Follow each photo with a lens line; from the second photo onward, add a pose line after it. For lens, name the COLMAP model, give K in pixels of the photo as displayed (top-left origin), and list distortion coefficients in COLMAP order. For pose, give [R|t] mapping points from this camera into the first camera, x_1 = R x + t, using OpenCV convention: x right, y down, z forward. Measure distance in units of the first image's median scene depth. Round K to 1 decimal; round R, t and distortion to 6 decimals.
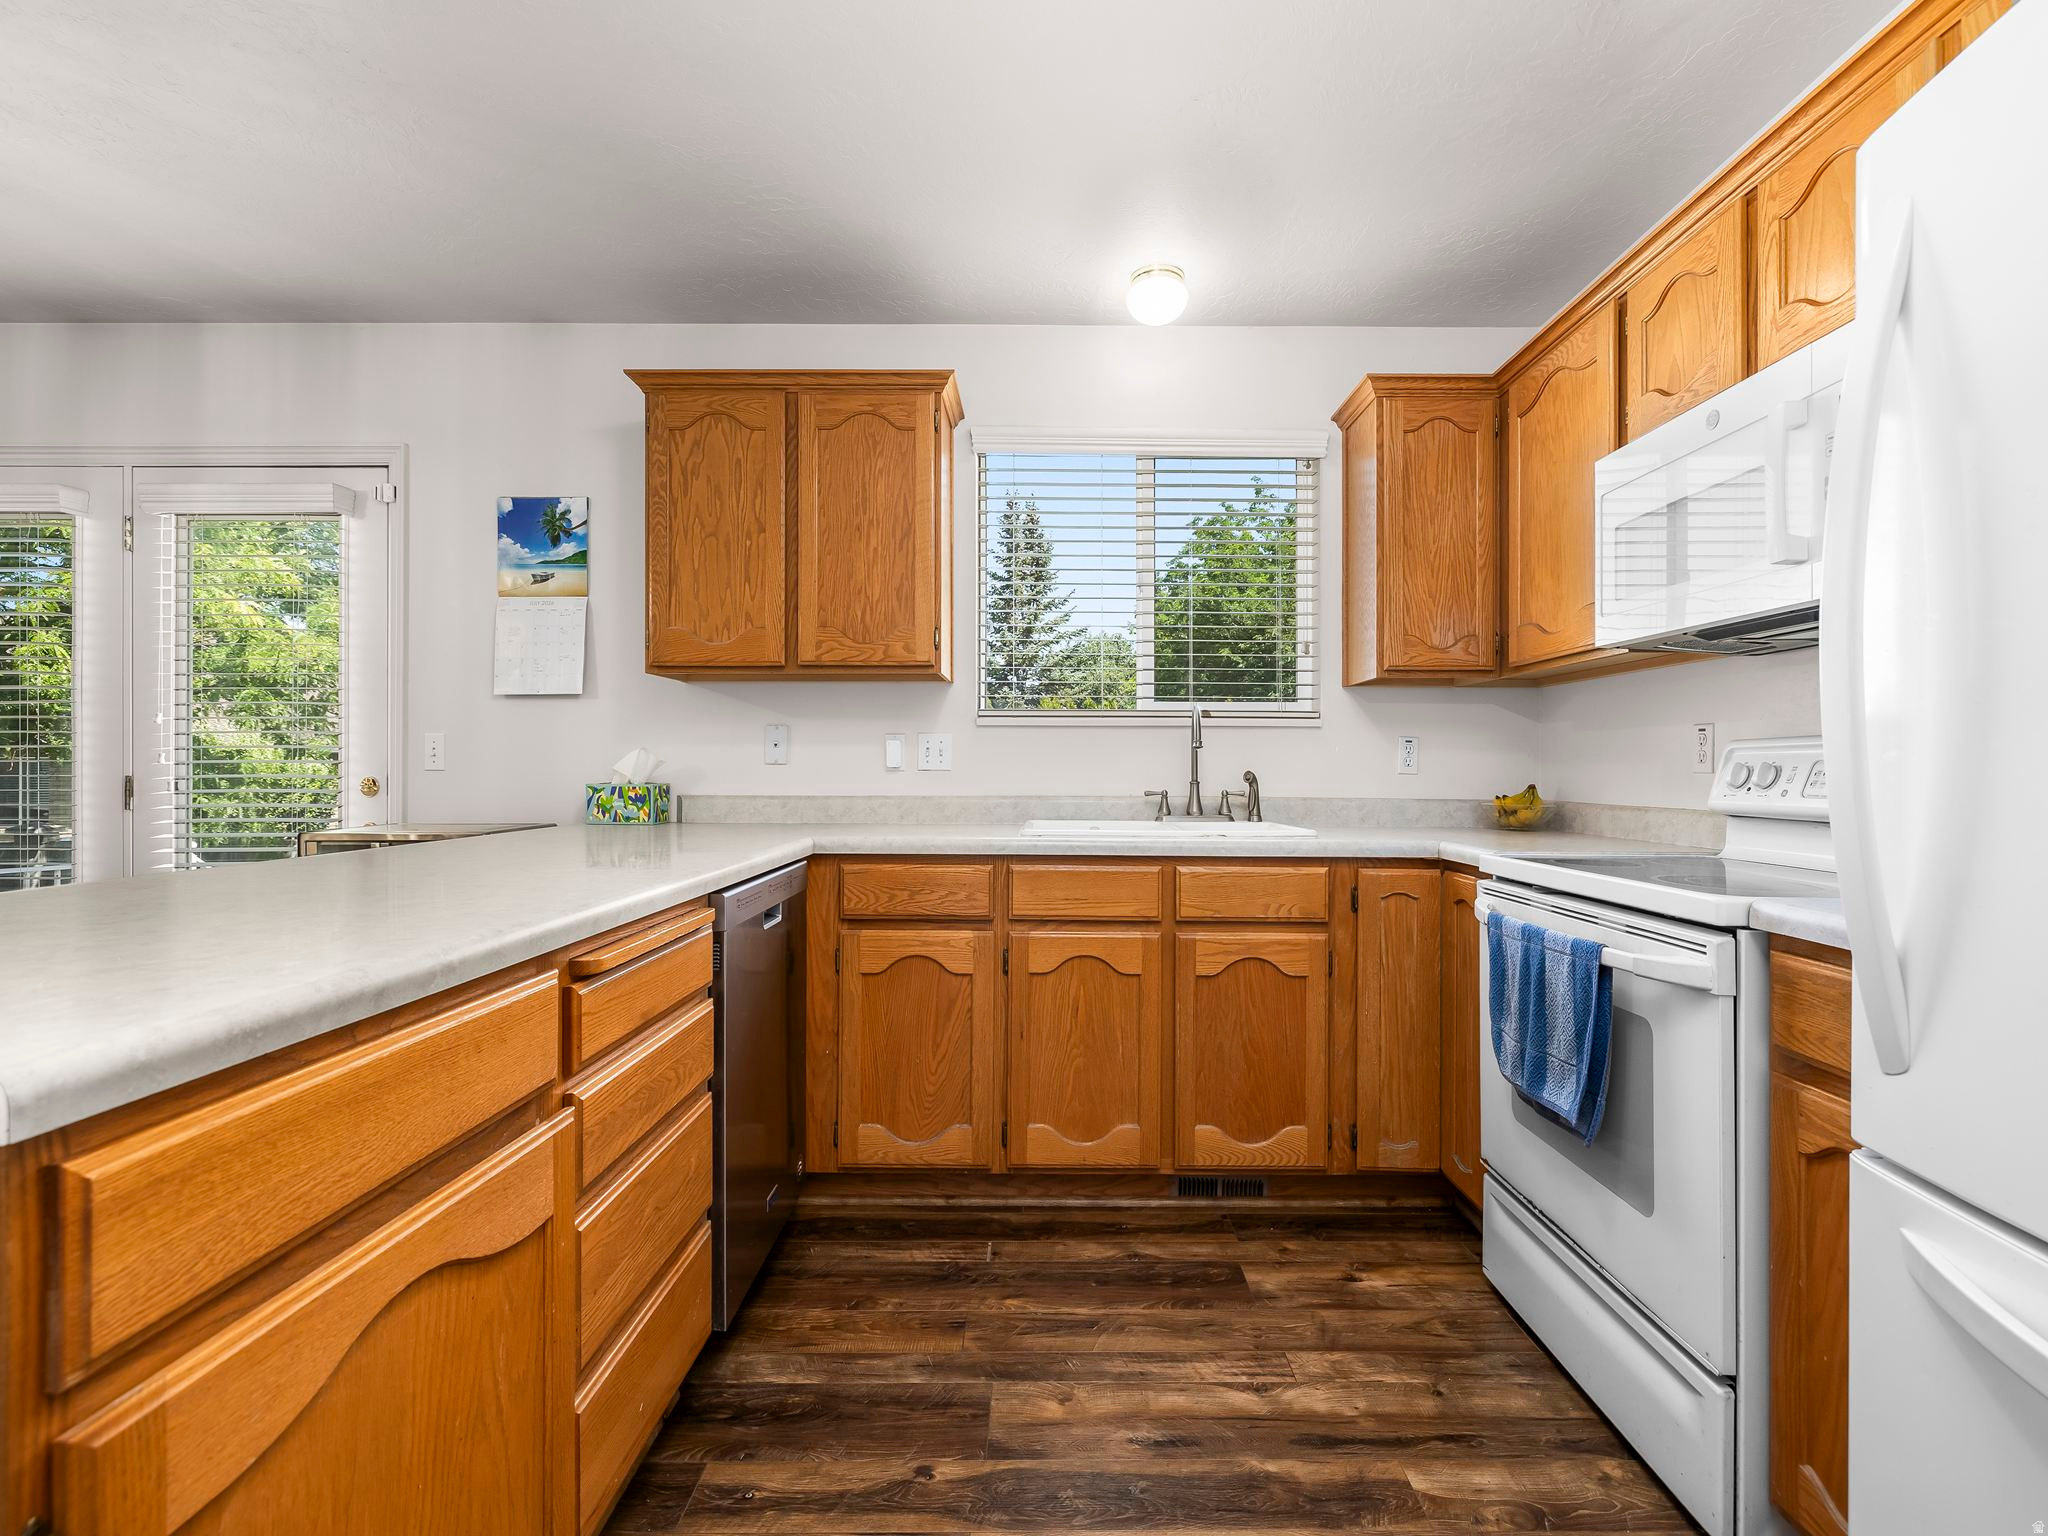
lens RADIAL K [[887.1, 0, 1029.4], [0, 887.1, 771.0], [0, 0, 1]] dist [-0.001159, 0.000107]
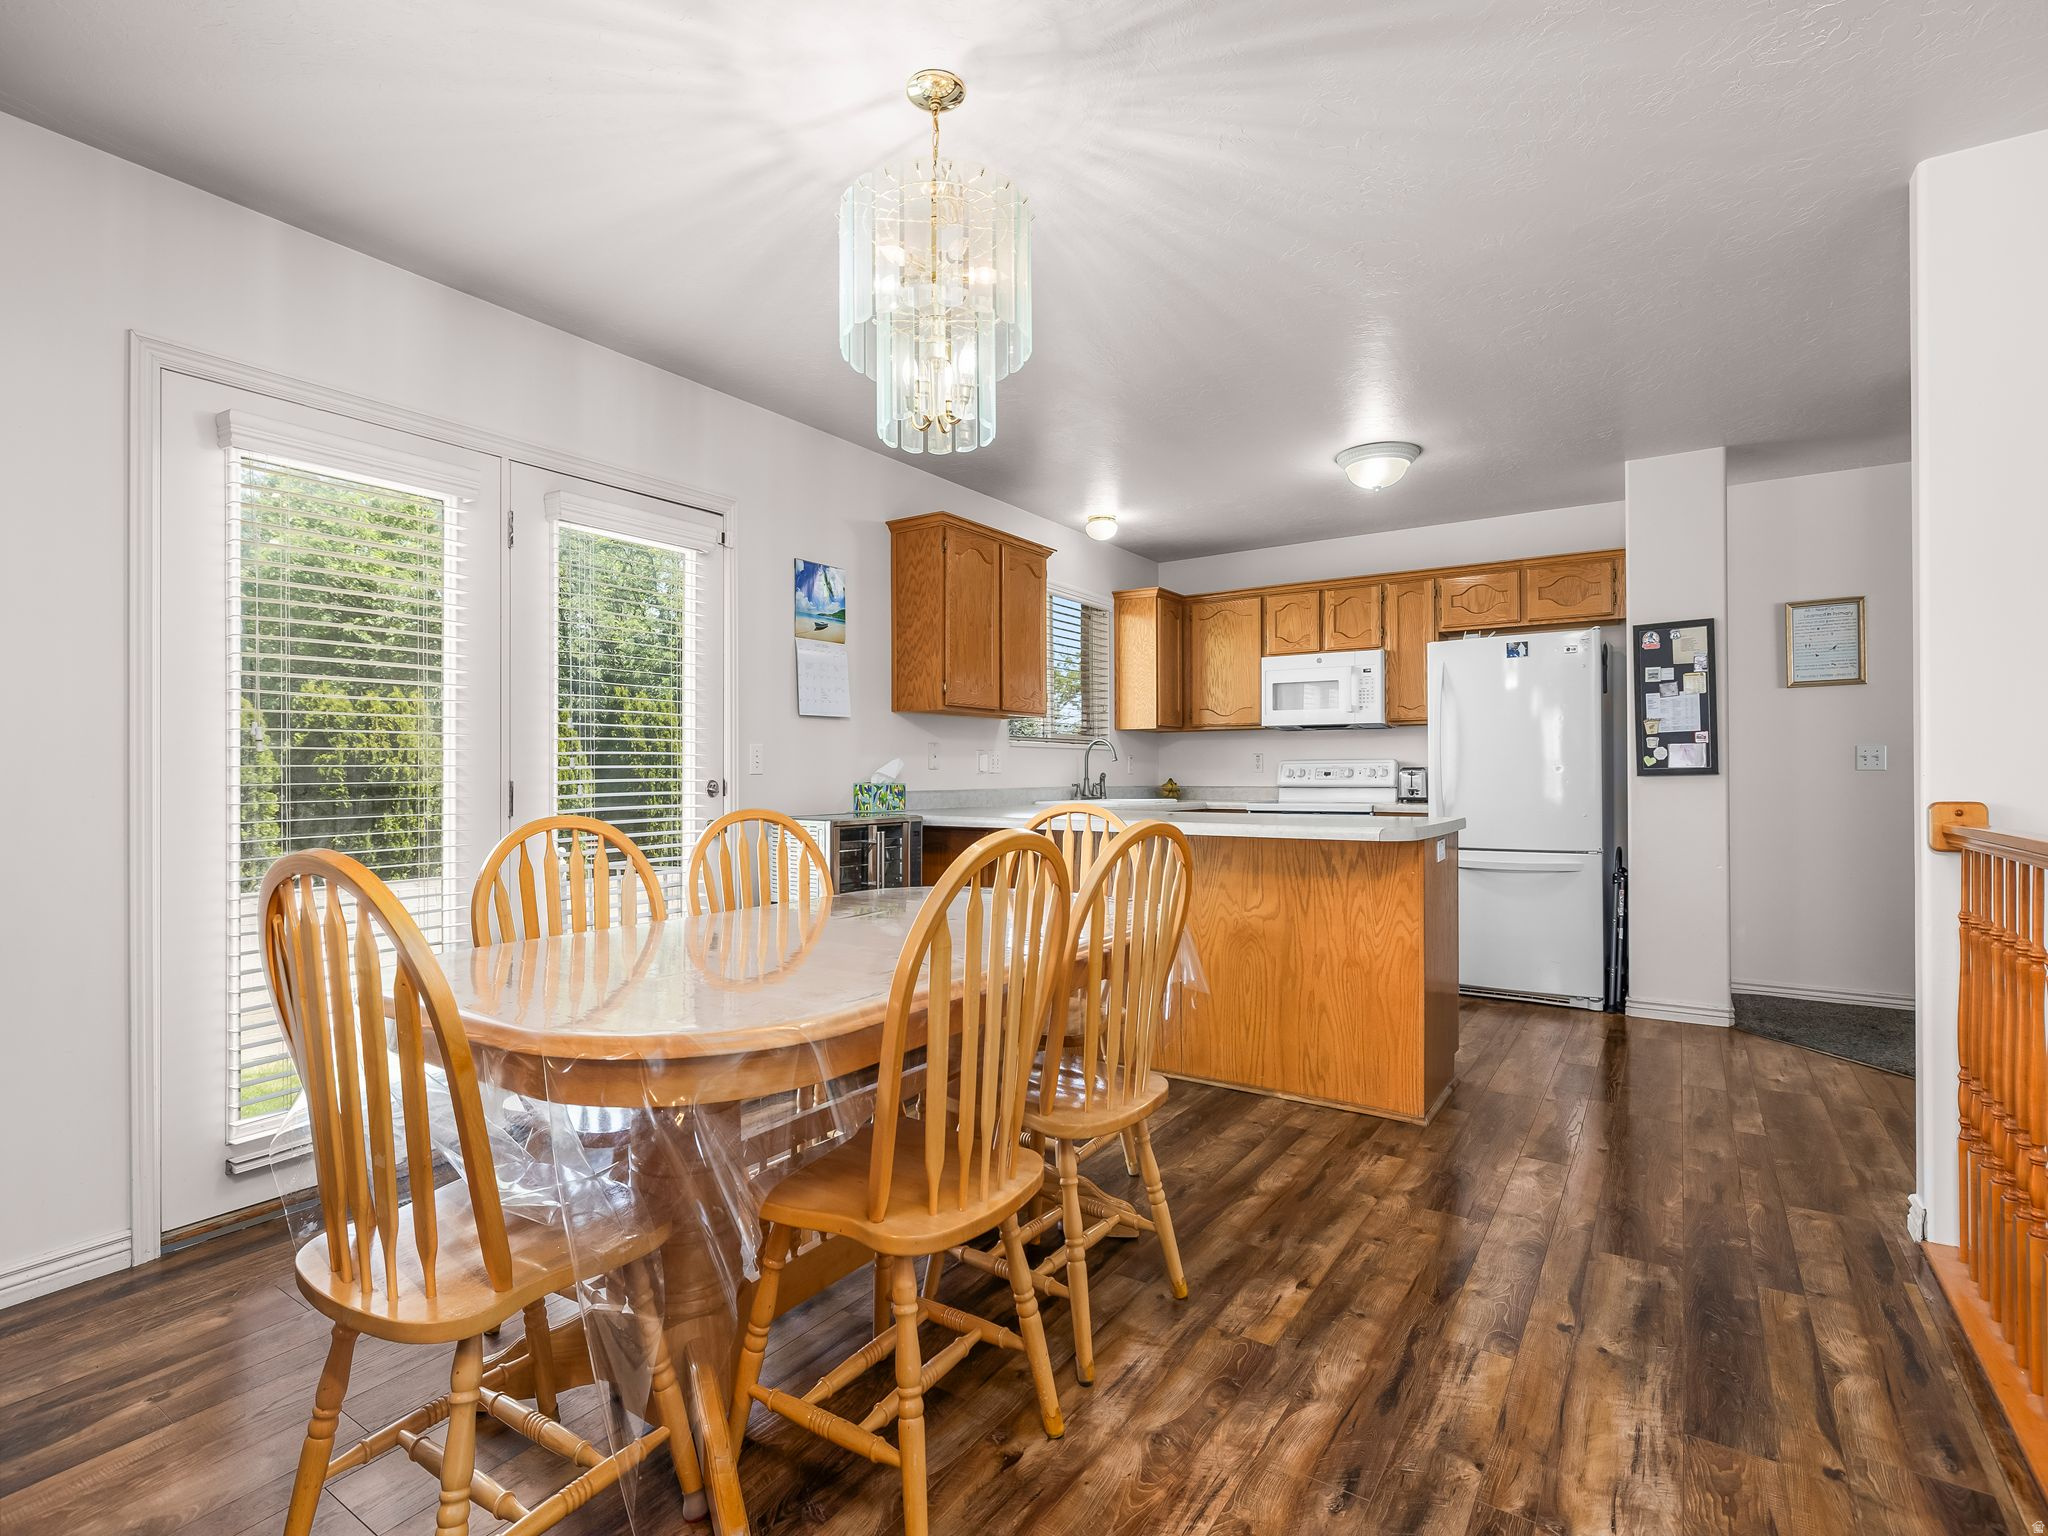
lens RADIAL K [[982.8, 0, 1032.2], [0, 982.8, 774.0], [0, 0, 1]] dist [-0.013710, 0.001723]
pose [[0.555458, -0.004531, 0.831532, -1.589341], [0.009224, 0.999957, -0.000713, 0.002080], [-0.831493, 0.008066, 0.555476, -0.054338]]
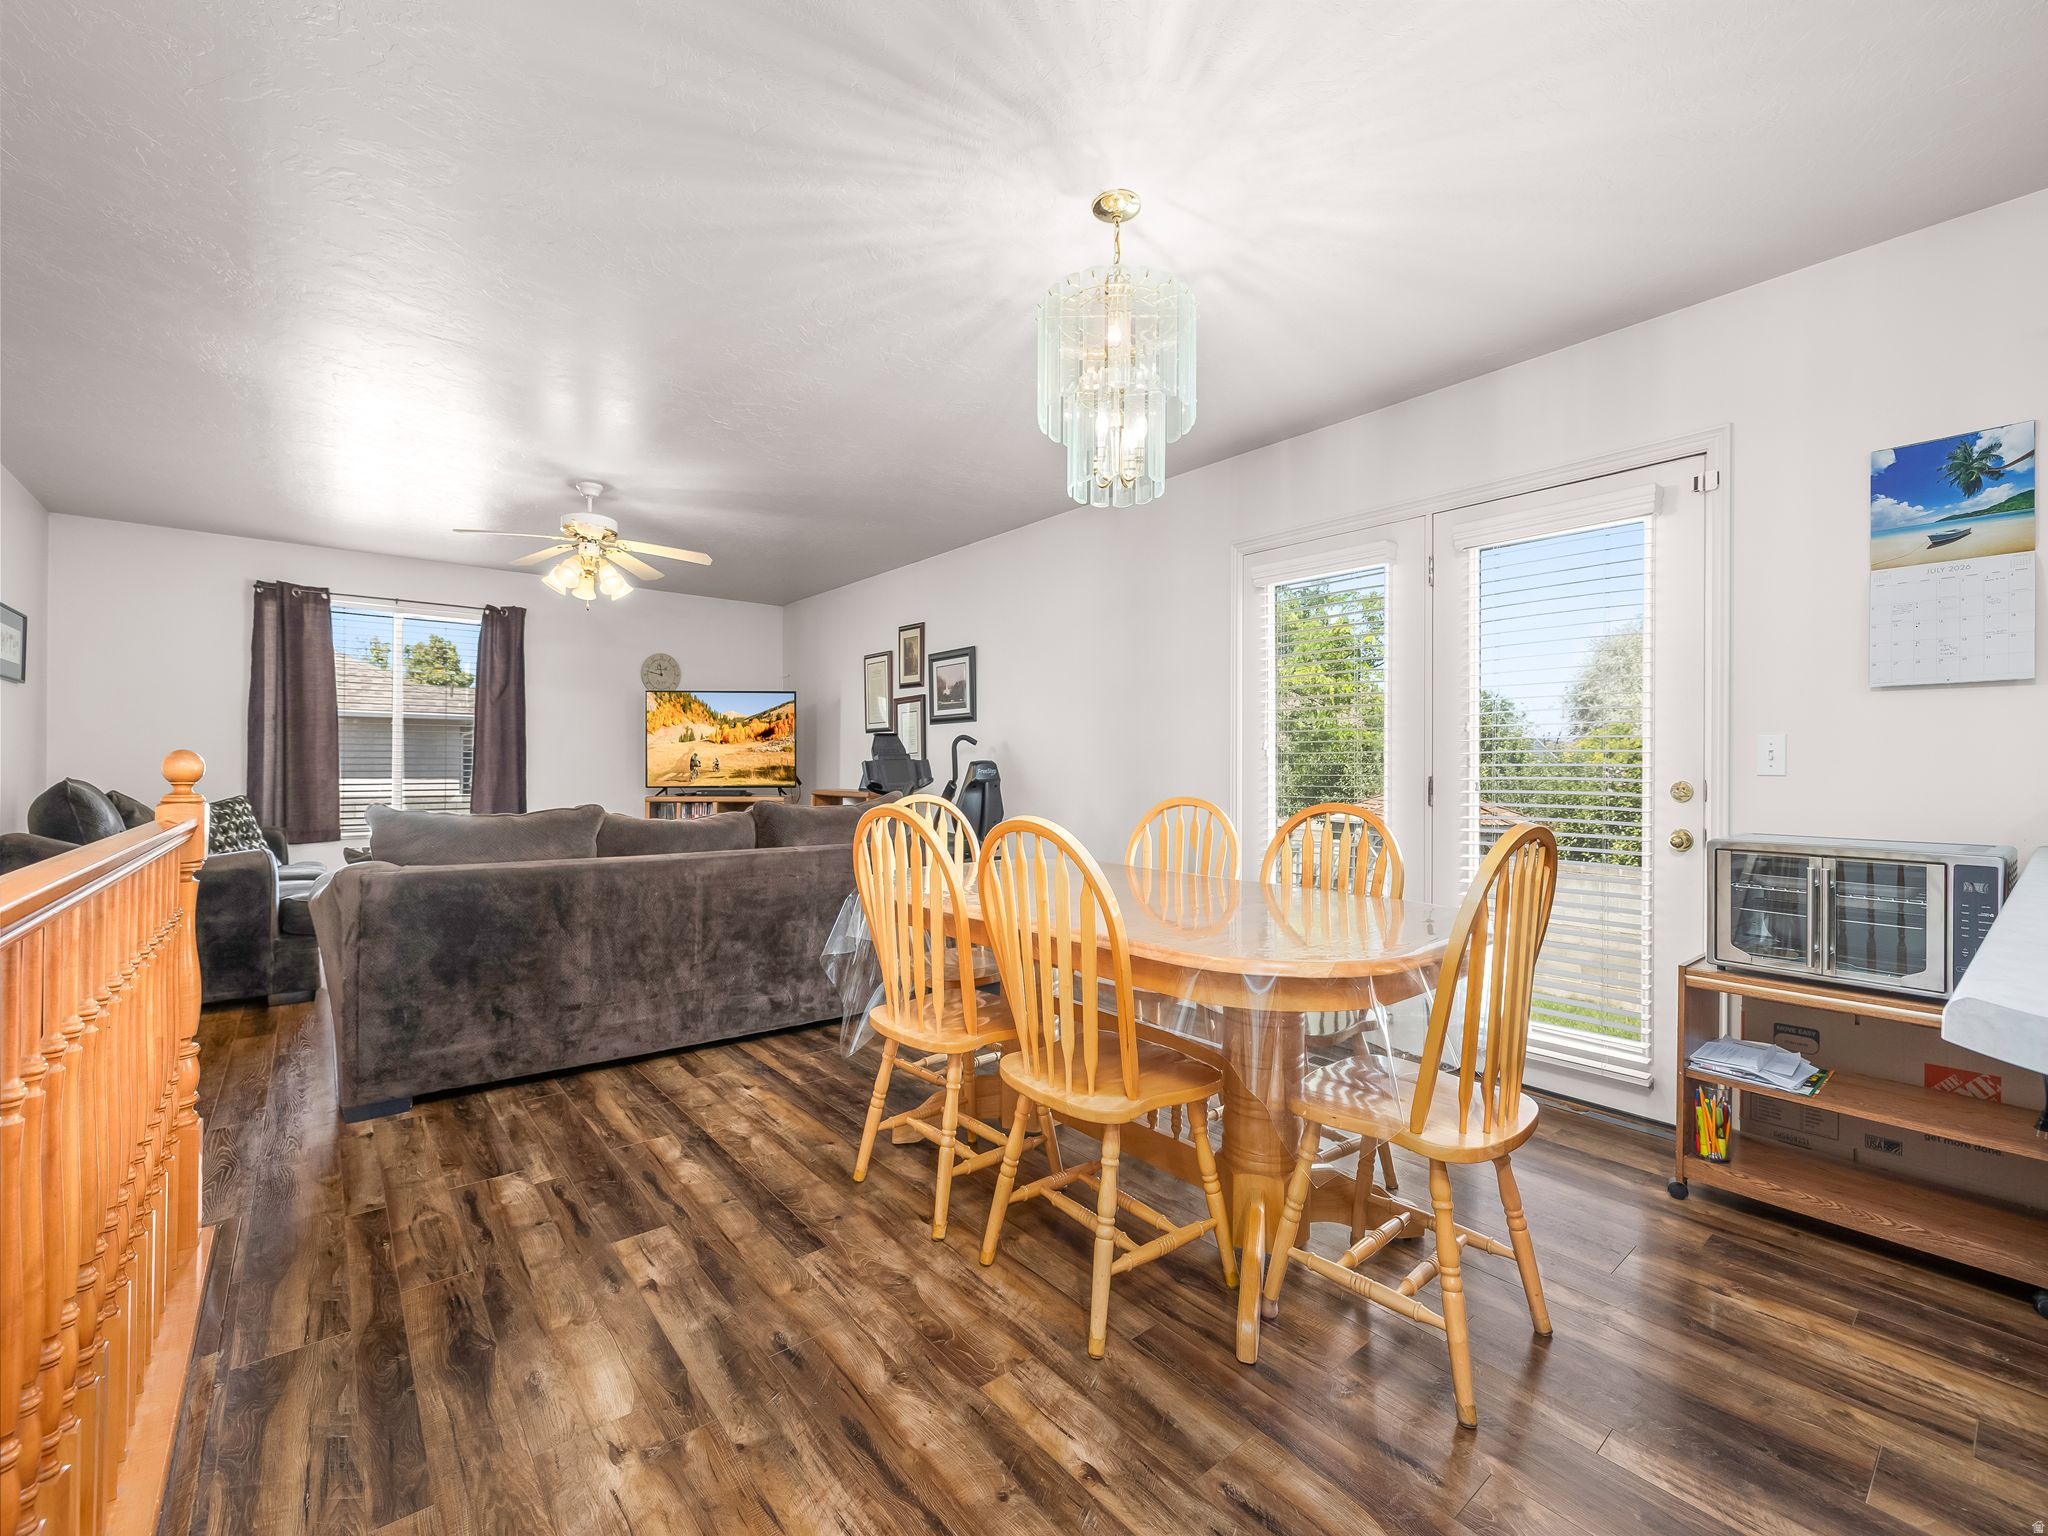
lens RADIAL K [[887.1, 0, 1026.4], [0, 887.1, 768.7], [0, 0, 1]] dist [-0.001159, 0.000107]
pose [[0.628365, 0.001996, -0.777916, -0.448533], [-0.004553, 0.999989, -0.001112, -0.003079], [0.777905, 0.004241, 0.628367, -0.156607]]
